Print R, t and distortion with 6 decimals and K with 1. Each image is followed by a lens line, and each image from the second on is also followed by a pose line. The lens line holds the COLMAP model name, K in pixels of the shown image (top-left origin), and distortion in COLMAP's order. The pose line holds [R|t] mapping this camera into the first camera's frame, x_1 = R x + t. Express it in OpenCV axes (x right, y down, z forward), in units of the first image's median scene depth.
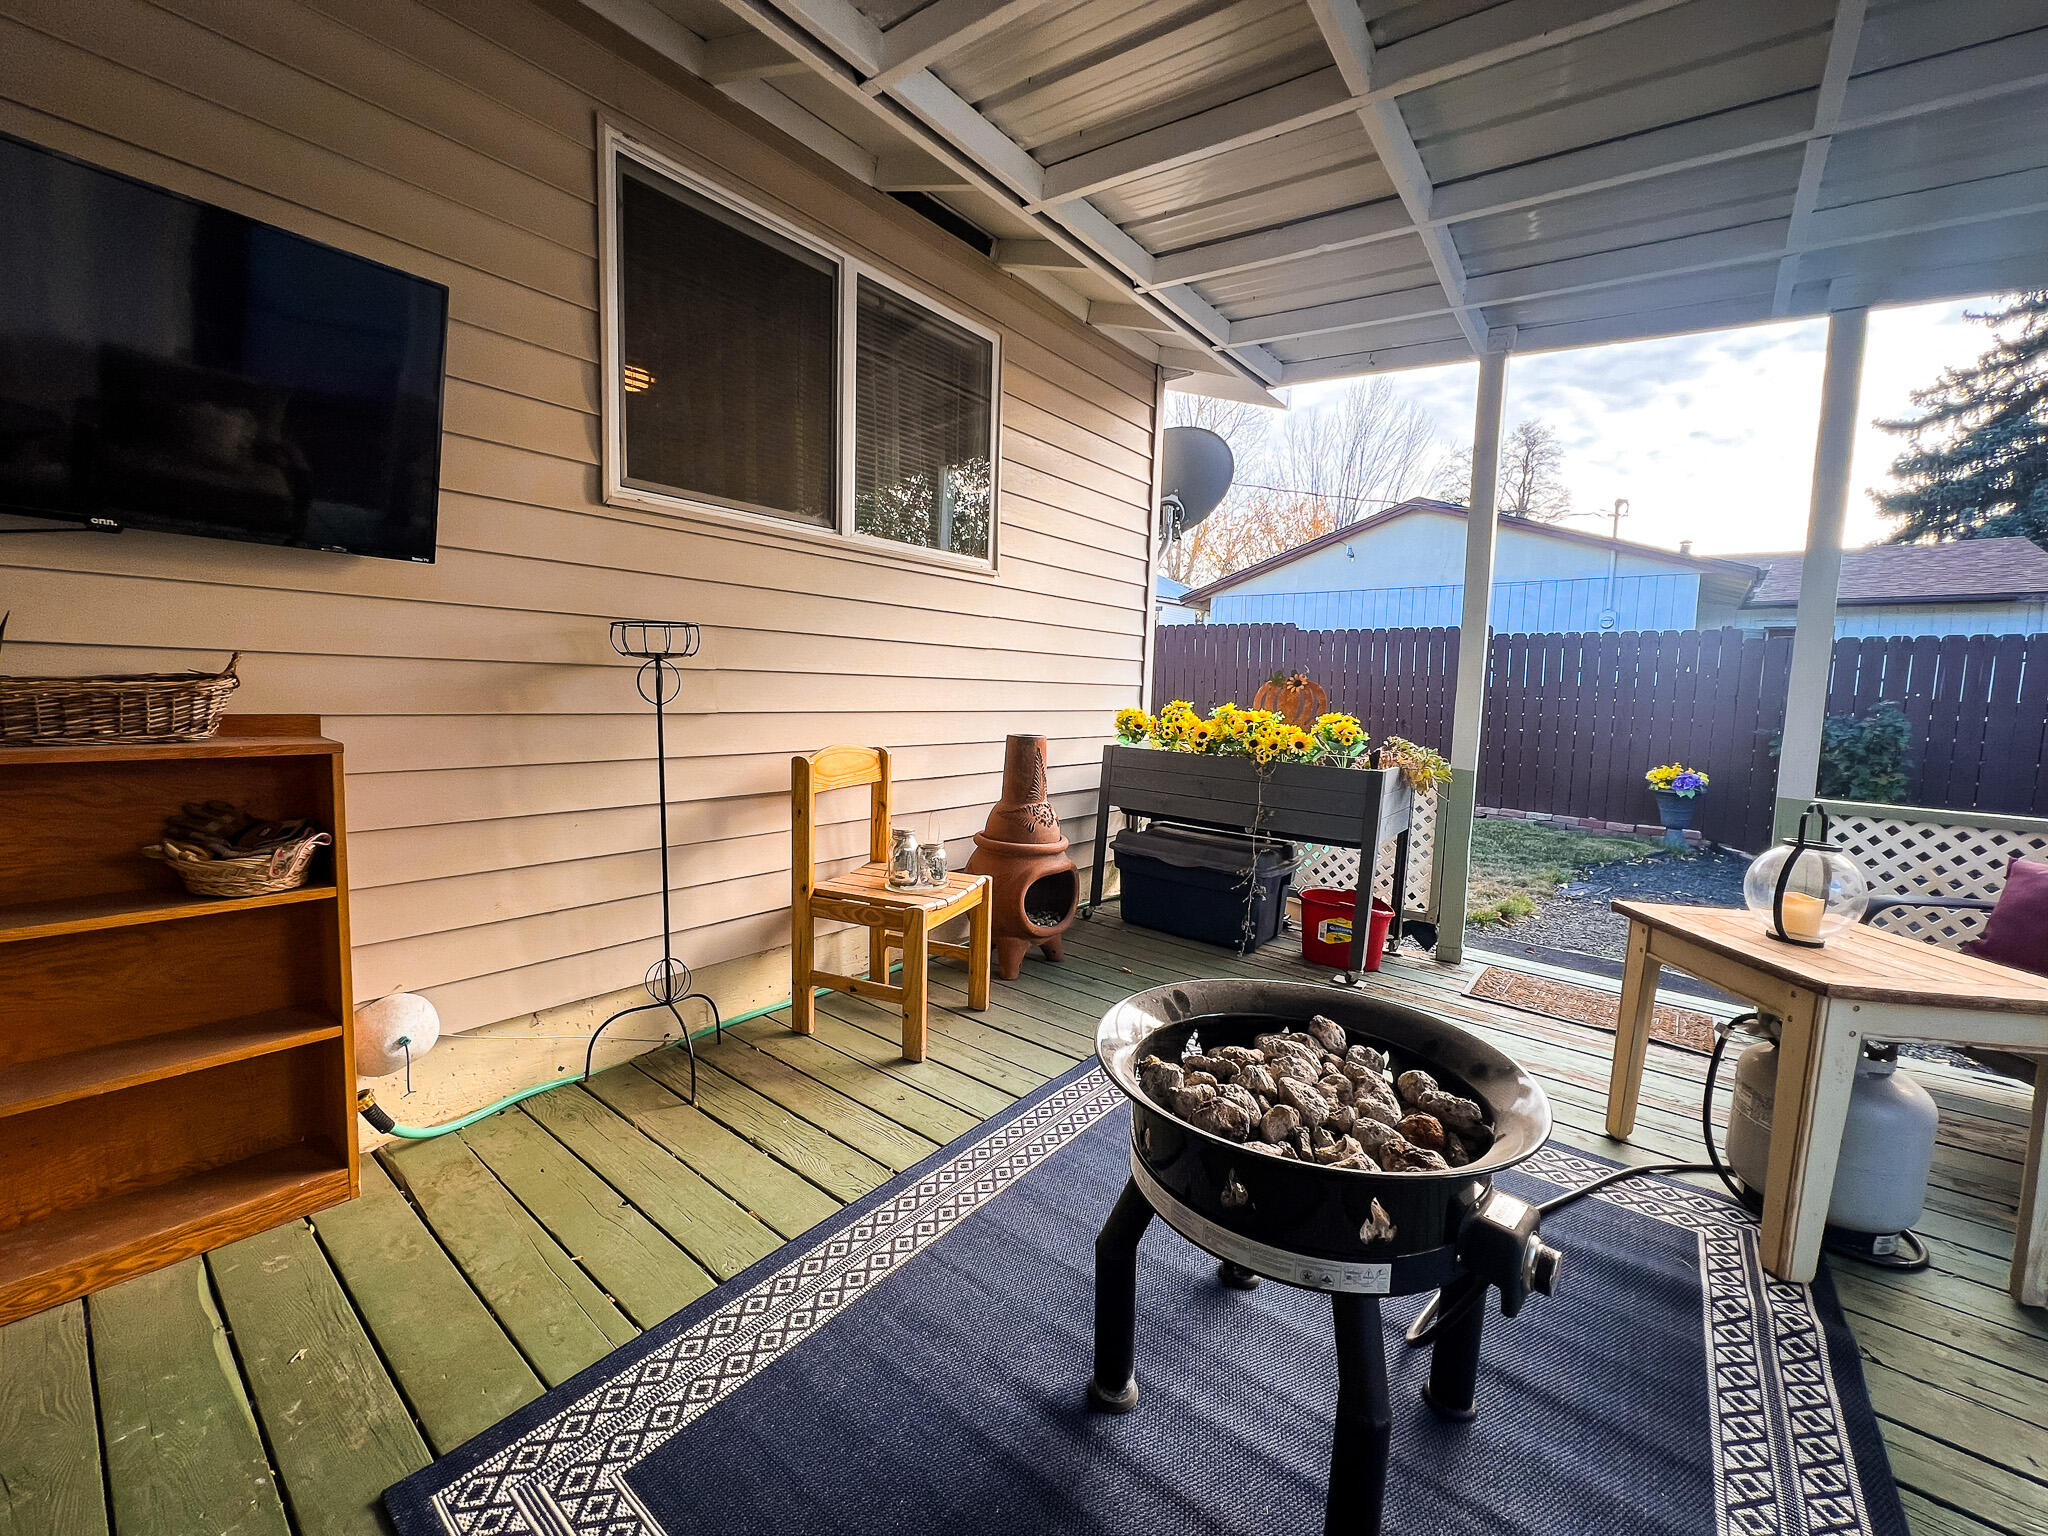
lens RADIAL K [[825.0, 0, 1023.5], [0, 825.0, 763.2], [0, 0, 1]] dist [-0.003311, -0.000240]
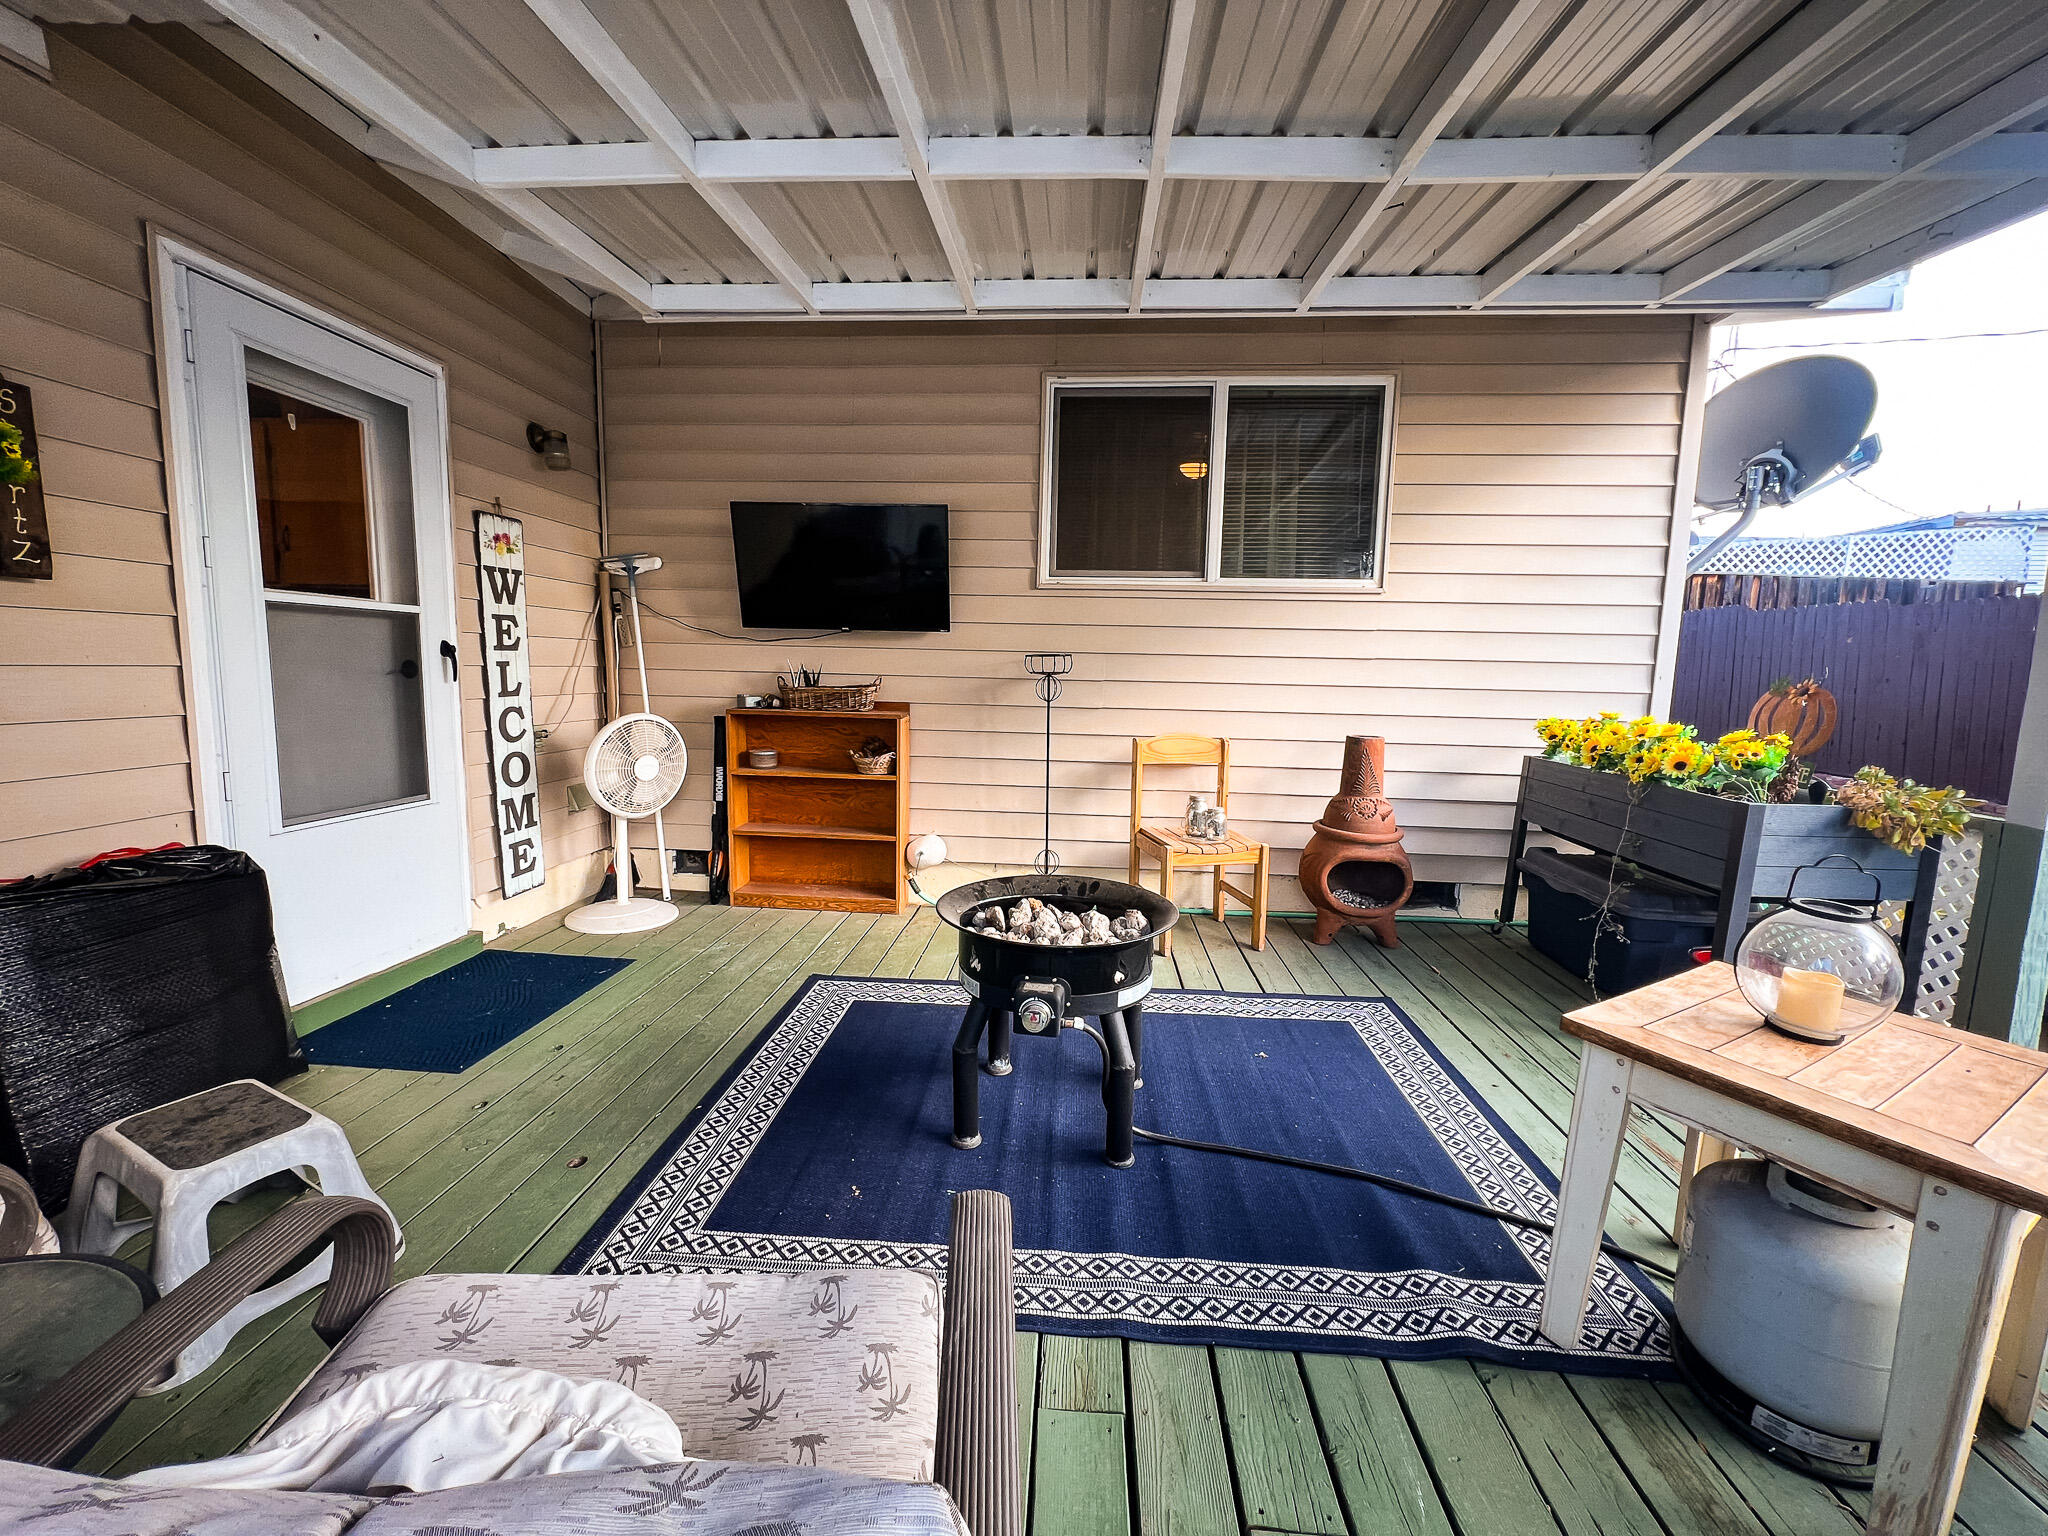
lens RADIAL K [[825.0, 0, 1016.1], [0, 825.0, 771.5], [0, 0, 1]] dist [-0.003311, -0.000240]
pose [[0.564179, 0.087206, -0.821034, 0.830875], [-0.082622, 0.995378, 0.048949, -0.003446], [0.821508, 0.040219, 0.568777, -0.032208]]
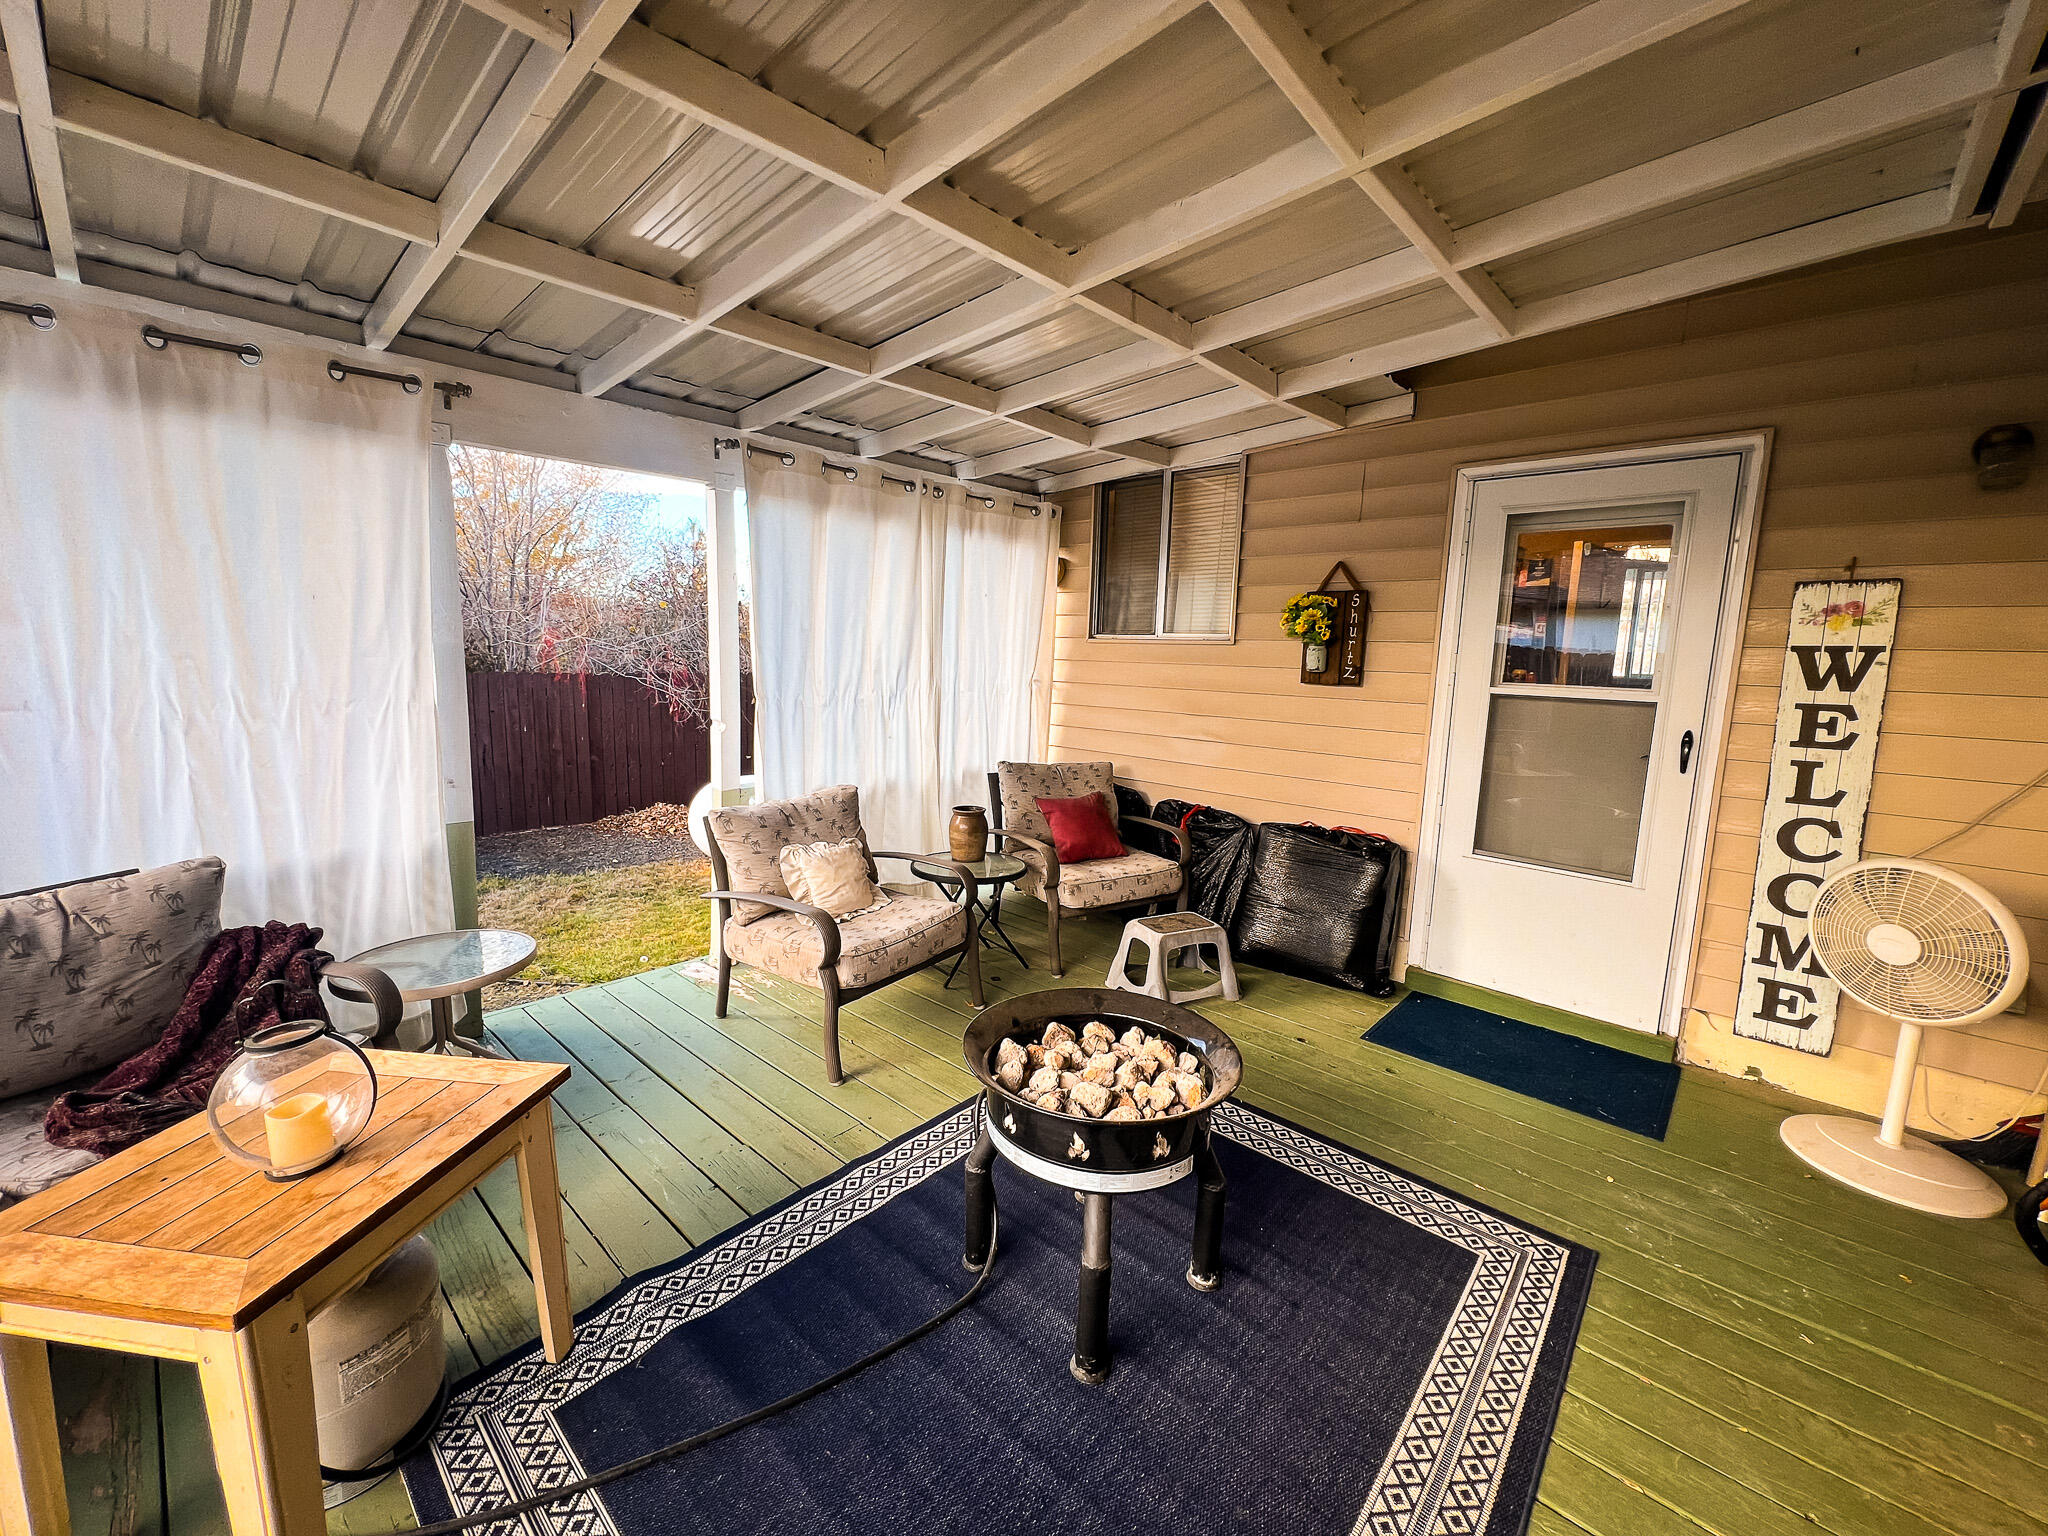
lens RADIAL K [[825.0, 0, 1012.7], [0, 825.0, 768.5], [0, 0, 1]] dist [-0.003311, -0.000240]
pose [[-0.996479, -0.060972, 0.057557, 0.229064], [-0.045636, 0.970256, 0.237741, -0.243915], [-0.070340, 0.234277, -0.969622, 1.144700]]
